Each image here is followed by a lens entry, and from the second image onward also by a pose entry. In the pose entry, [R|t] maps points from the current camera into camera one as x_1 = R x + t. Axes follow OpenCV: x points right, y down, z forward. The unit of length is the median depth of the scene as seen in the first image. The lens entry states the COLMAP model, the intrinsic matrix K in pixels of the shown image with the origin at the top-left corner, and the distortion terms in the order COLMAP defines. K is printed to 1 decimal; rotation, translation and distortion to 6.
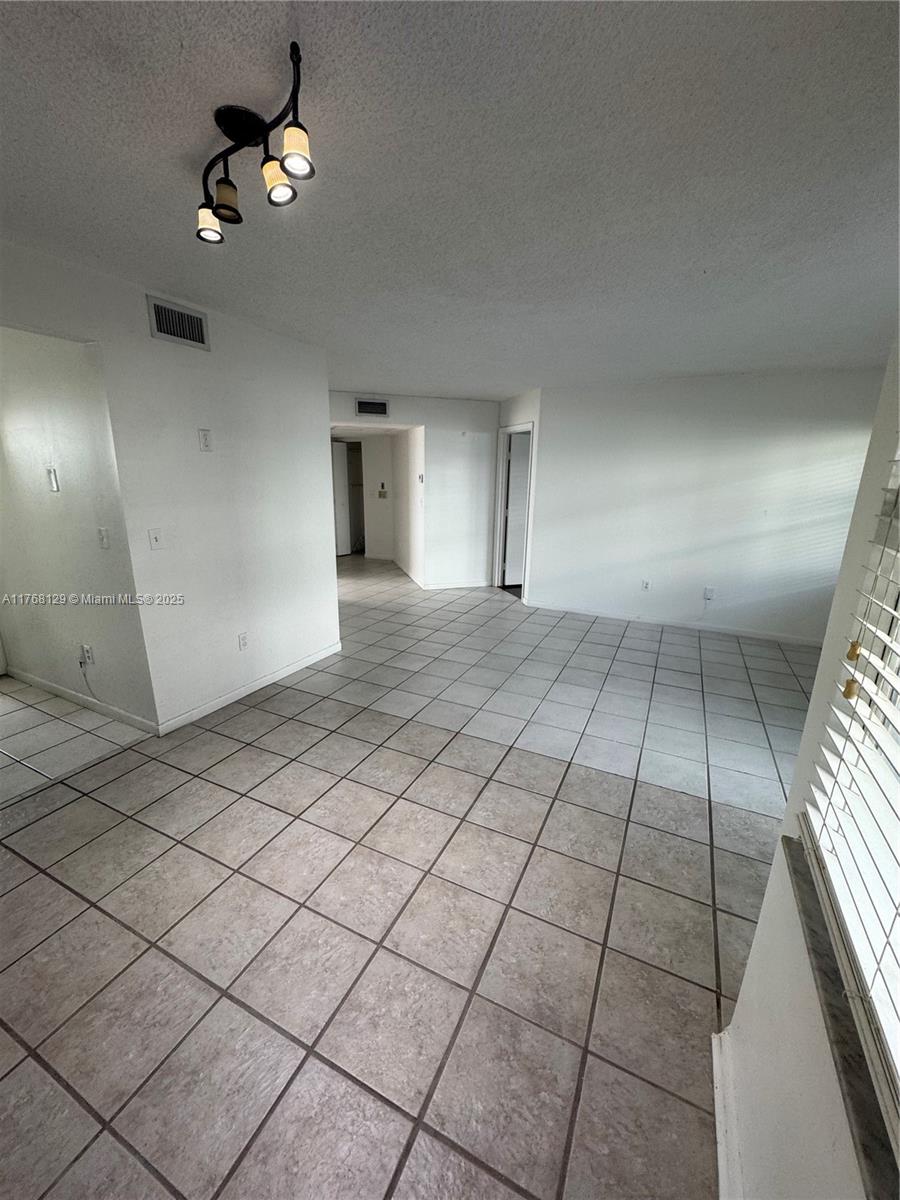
lens RADIAL K [[478.2, 0, 450.0], [0, 478.2, 600.0], [0, 0, 1]] dist [-0.005188, 0.001160]
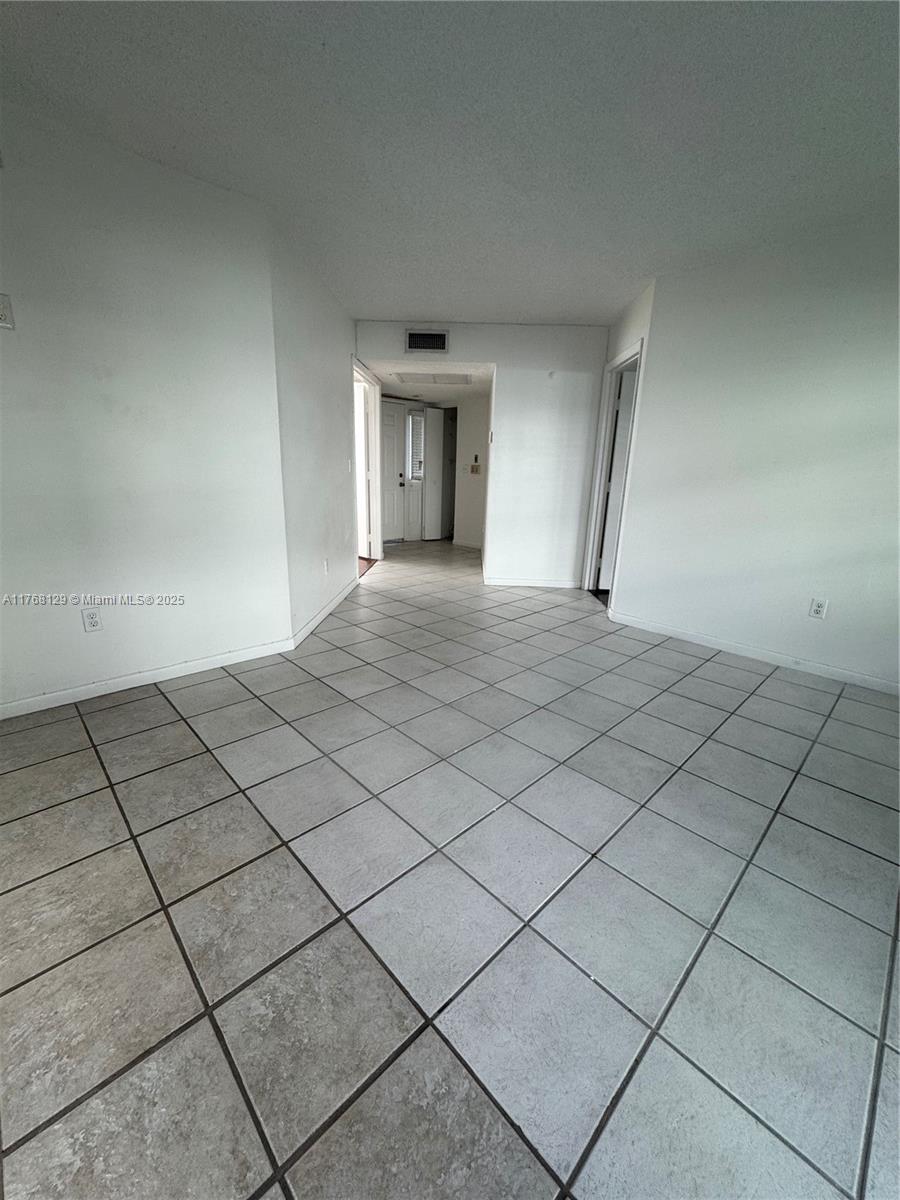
lens RADIAL K [[478.2, 0, 450.0], [0, 478.2, 600.0], [0, 0, 1]] dist [-0.005188, 0.001160]
pose [[0.939930, 0.103116, -0.325420, 0.199192], [-0.103074, 0.994521, 0.017420, -0.005878], [0.325433, 0.017169, 0.945409, 0.351629]]
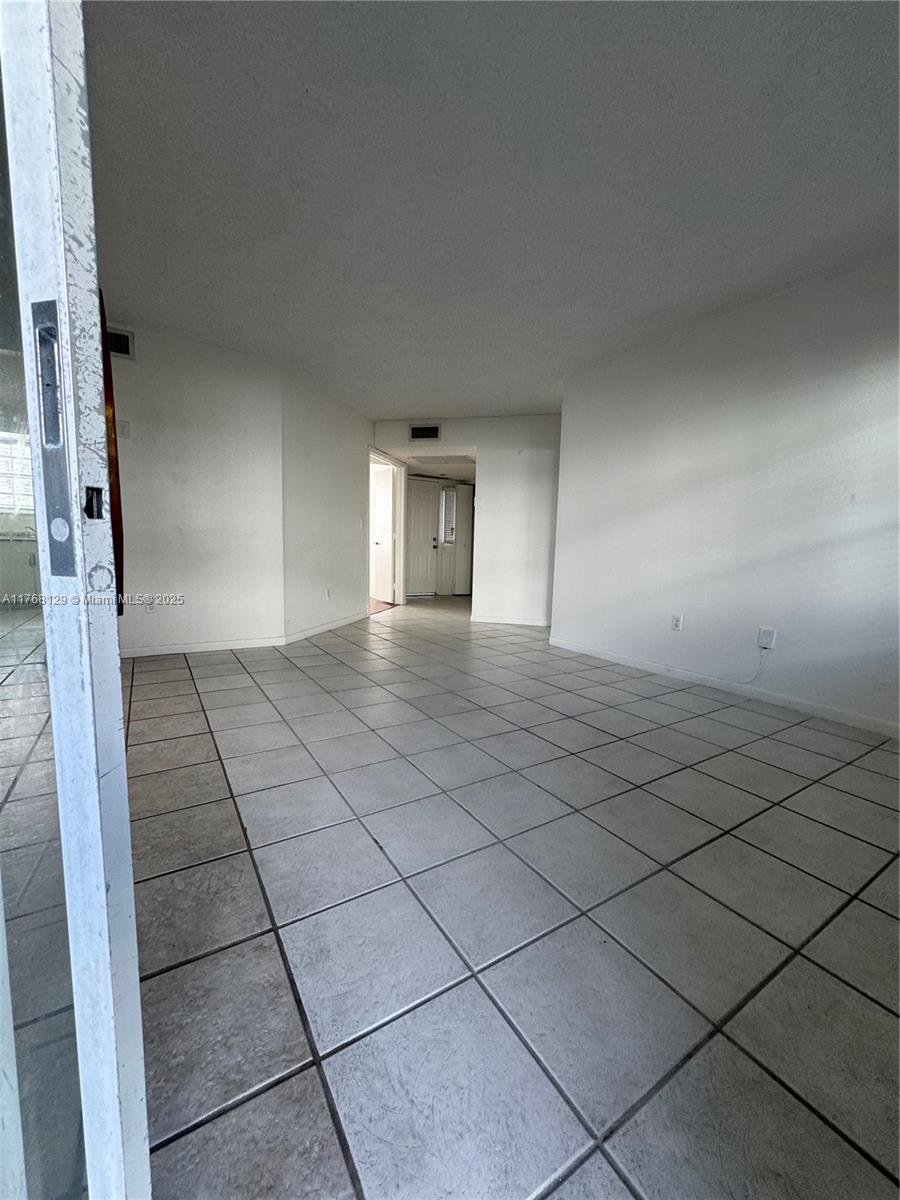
lens RADIAL K [[478.2, 0, 450.0], [0, 478.2, 600.0], [0, 0, 1]] dist [-0.005188, 0.001160]
pose [[0.851955, 0.065766, -0.519468, 0.523433], [-0.147252, 0.982135, -0.117162, 0.070297], [0.502483, 0.176309, 0.846420, 0.276297]]
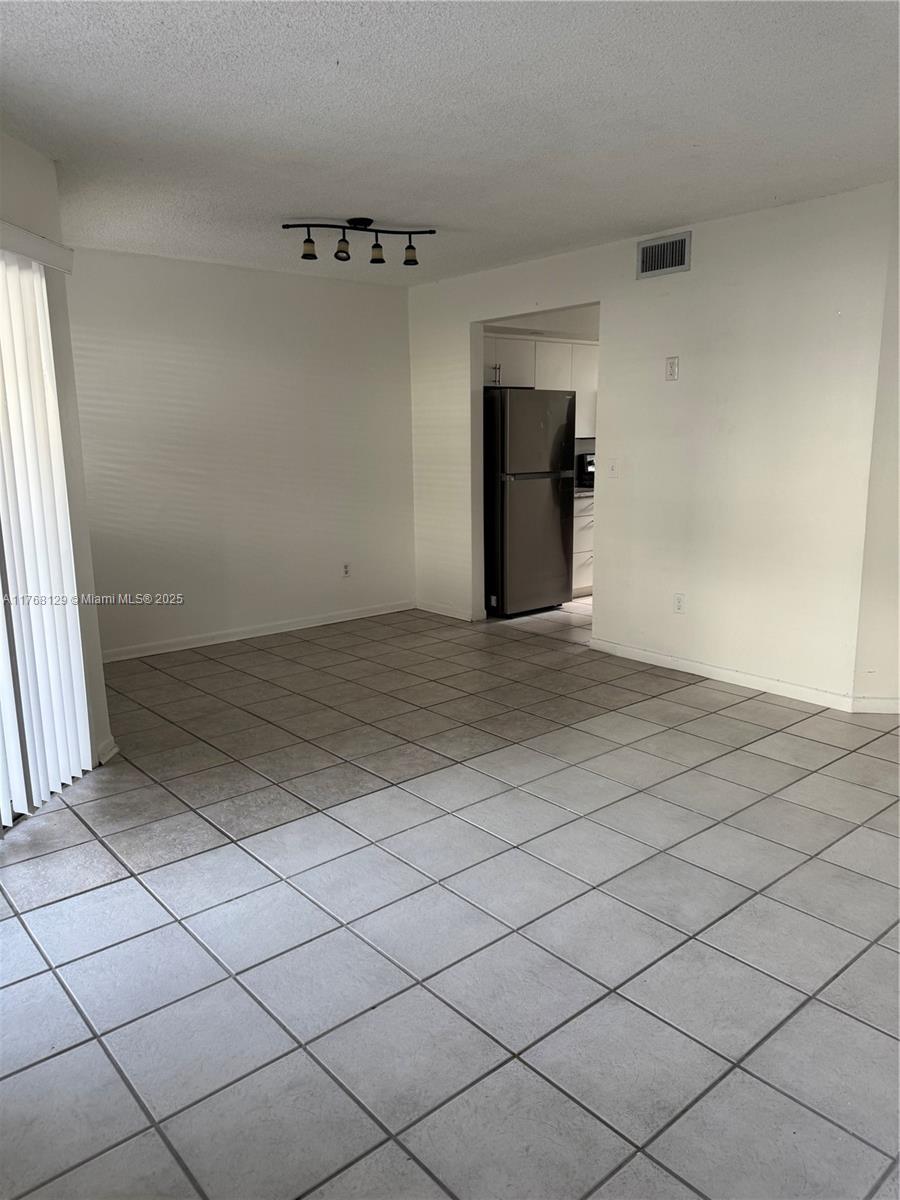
lens RADIAL K [[842.9, 0, 446.7], [0, 842.9, 592.0], [0, 0, 1]] dist [0.146528, -0.219228]
pose [[-0.401293, 0.156812, -0.902427, 0.741803], [-0.229447, 0.936613, 0.264783, -0.161193], [0.886746, 0.313314, -0.339876, 0.788808]]
